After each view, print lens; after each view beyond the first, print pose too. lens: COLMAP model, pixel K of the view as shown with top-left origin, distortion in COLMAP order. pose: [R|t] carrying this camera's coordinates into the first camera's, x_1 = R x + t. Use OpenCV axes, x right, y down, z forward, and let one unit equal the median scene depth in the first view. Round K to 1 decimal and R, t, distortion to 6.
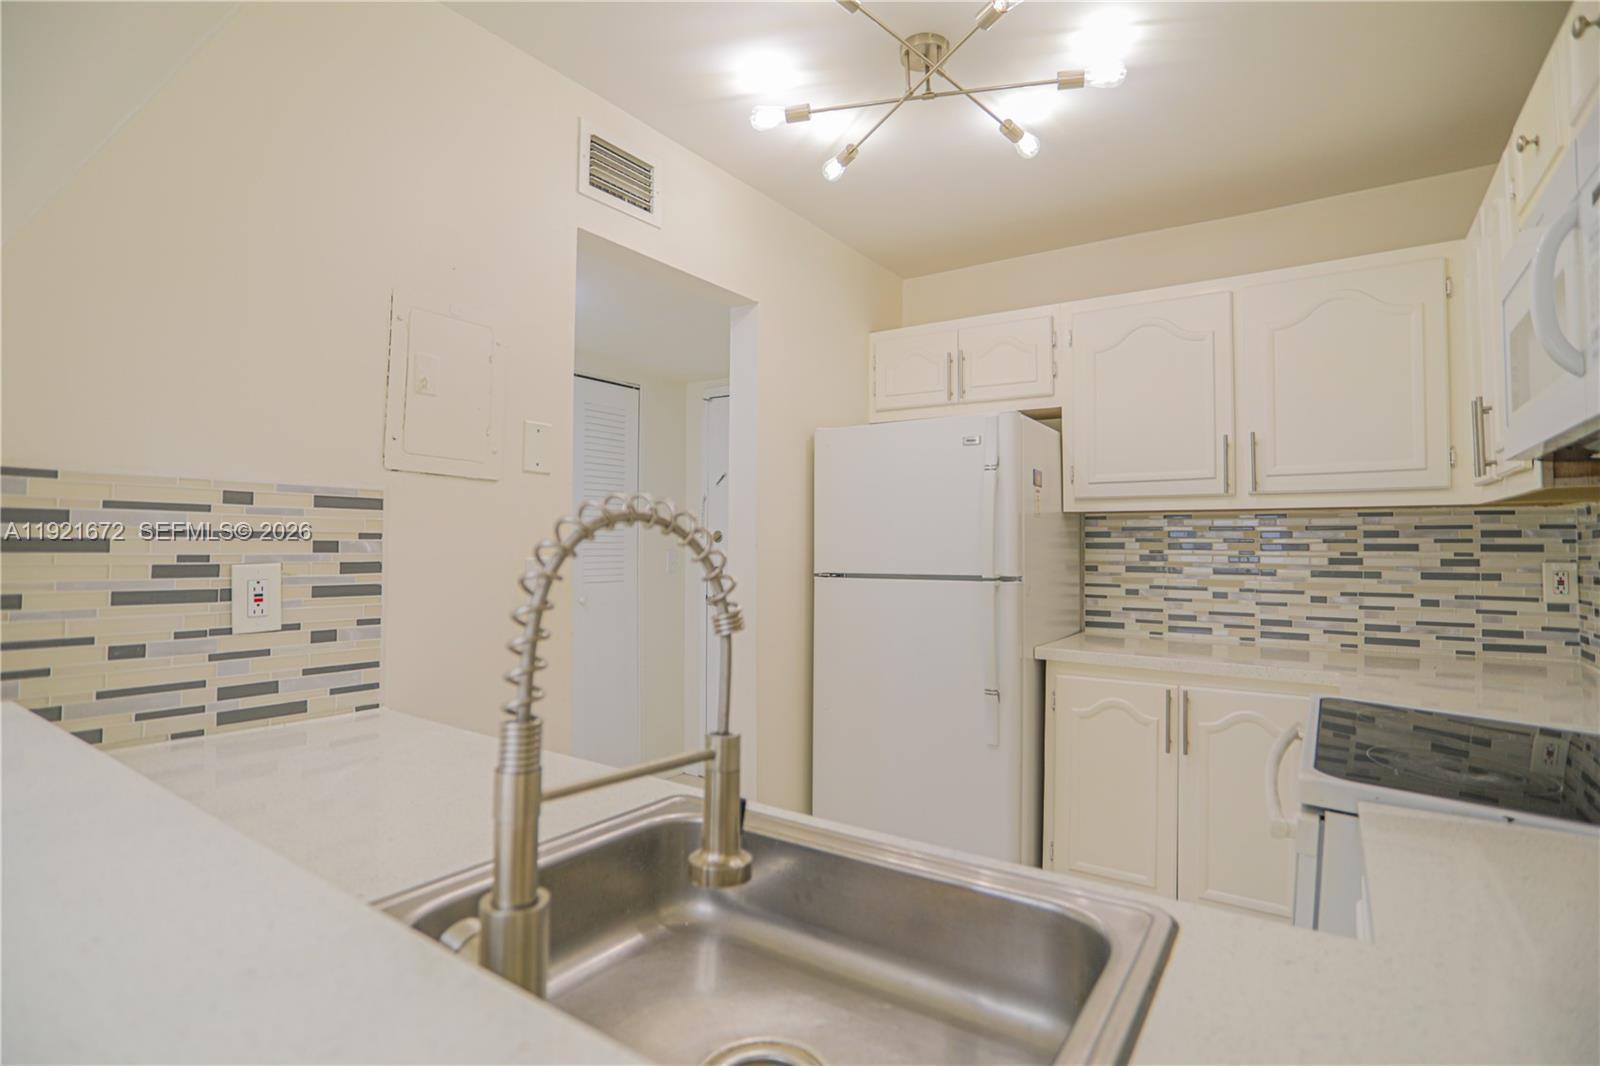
lens RADIAL K [[783.6, 0, 807.9], [0, 783.6, 532.6], [0, 0, 1]] dist [-0.063836, 0.021835]
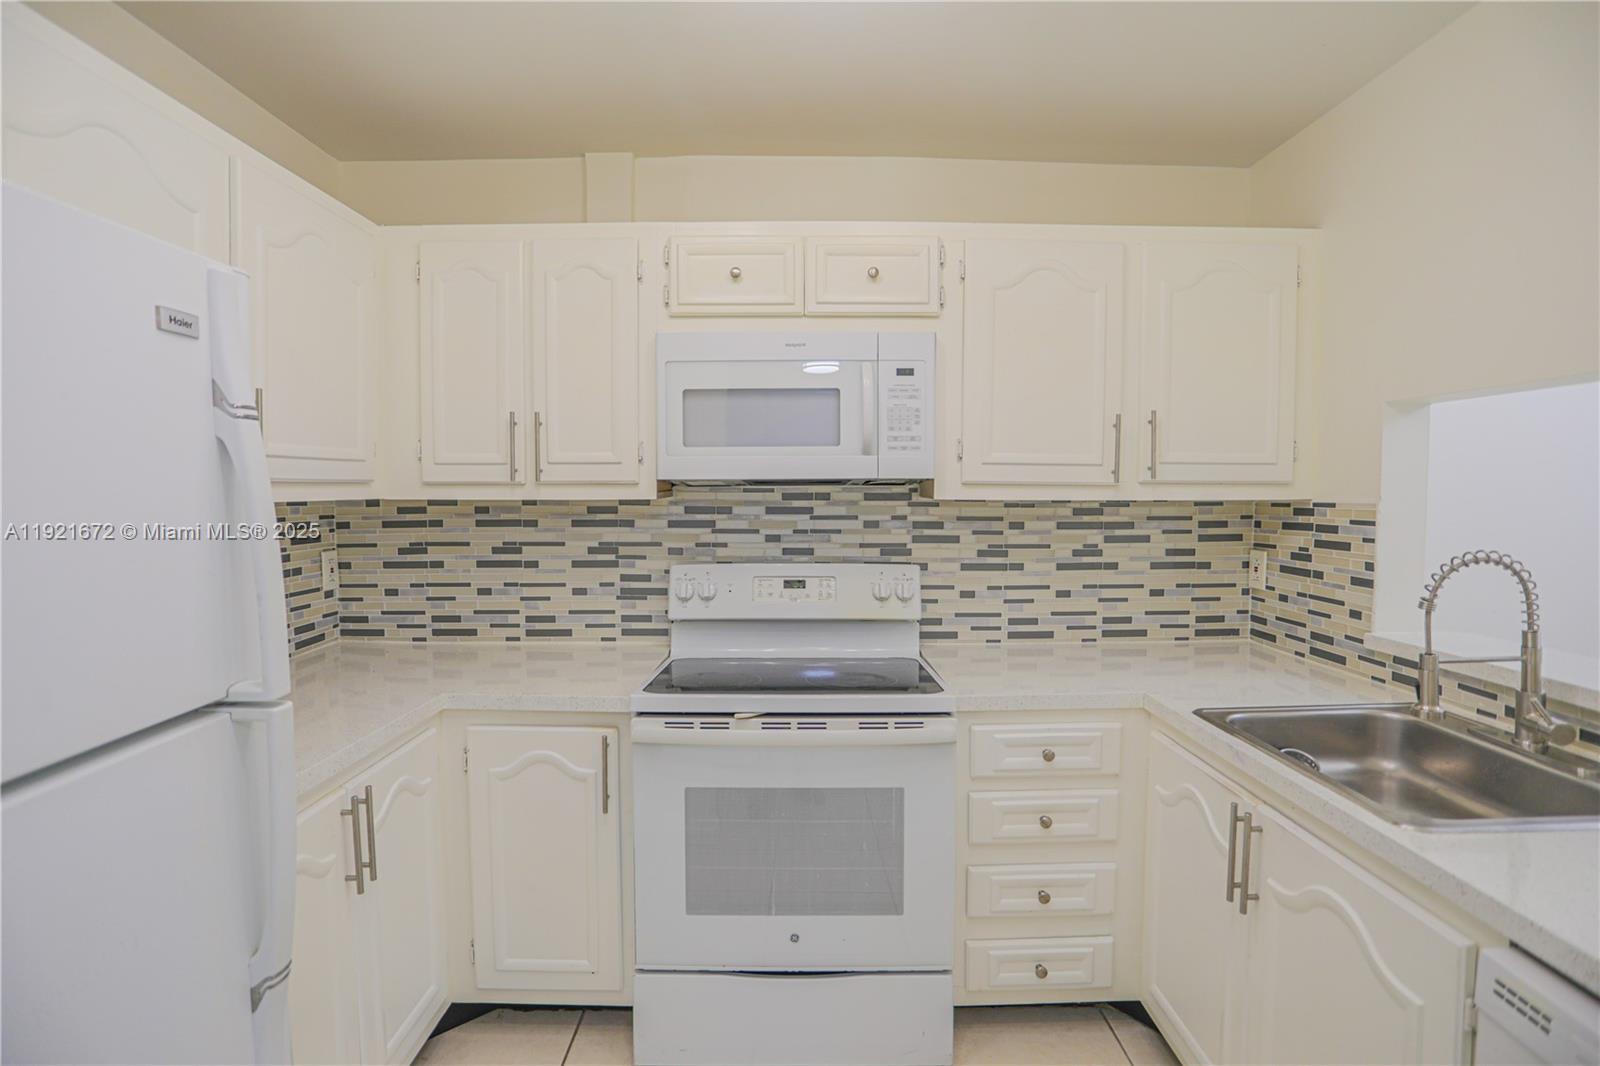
lens RADIAL K [[783.6, 0, 798.1], [0, 783.6, 520.3], [0, 0, 1]] dist [-0.063836, 0.021835]
pose [[-0.561257, -0.029368, 0.827120, -0.215200], [-0.000228, 0.999376, 0.035329, -0.035904], [-0.827641, 0.019640, -0.560914, 0.932970]]
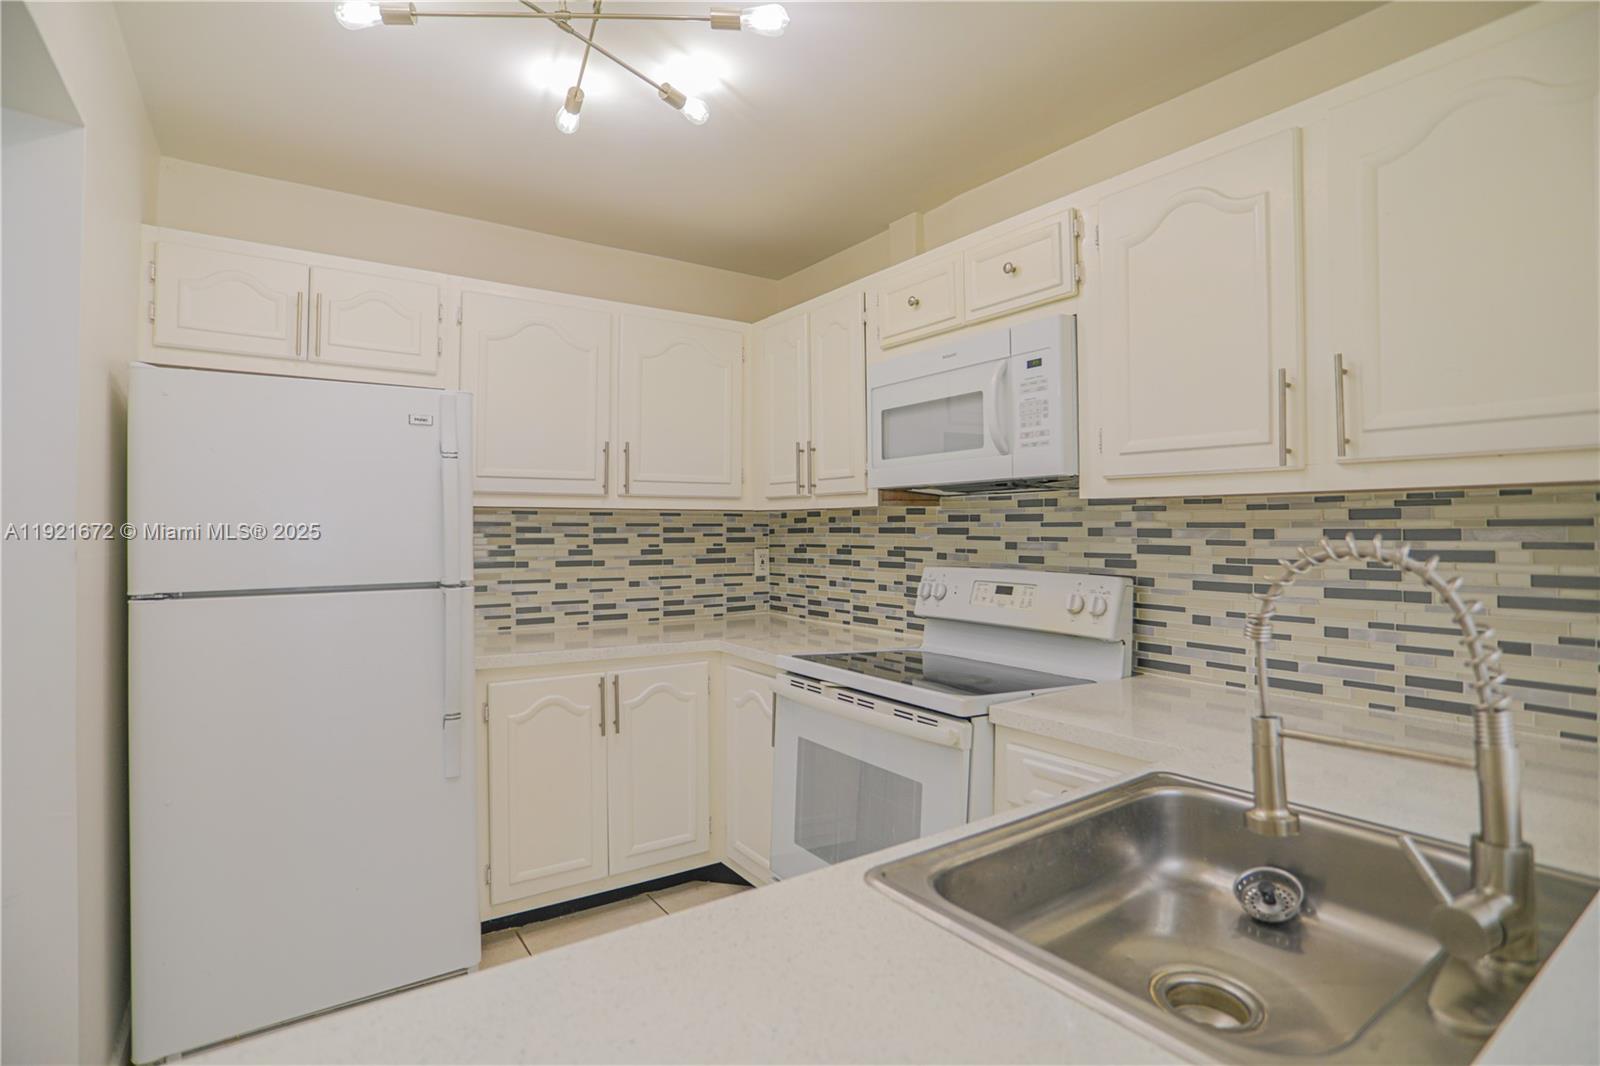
lens RADIAL K [[783.6, 0, 792.0], [0, 783.6, 520.5], [0, 0, 1]] dist [-0.063836, 0.021835]
pose [[0.367862, 0.012826, 0.929792, -0.391035], [-0.003109, 0.999916, -0.012563, 0.002030], [-0.929875, 0.001731, 0.367871, 0.319956]]
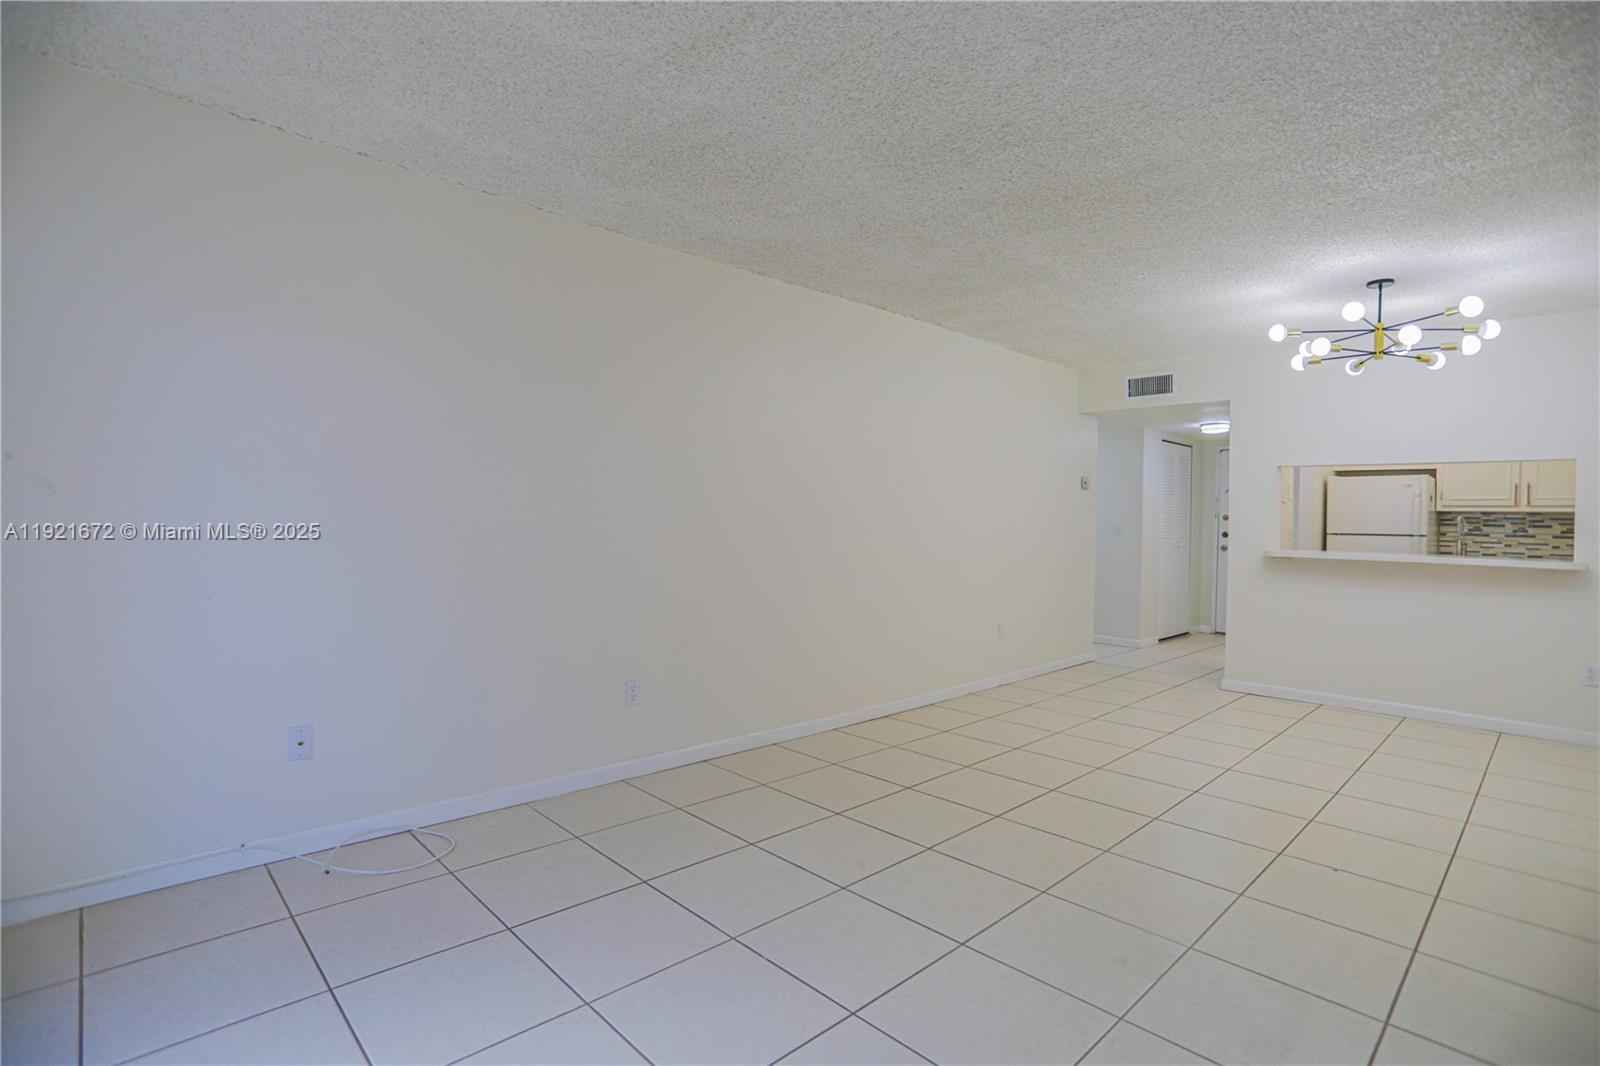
lens RADIAL K [[794.1, 0, 808.2], [0, 794.1, 544.0], [0, 0, 1]] dist [-0.006886, -0.001001]
pose [[0.980886, 0.018880, -0.193663, -1.244177], [-0.010516, 0.998971, 0.044129, -0.011959], [0.194297, -0.041249, 0.980075, -2.025075]]
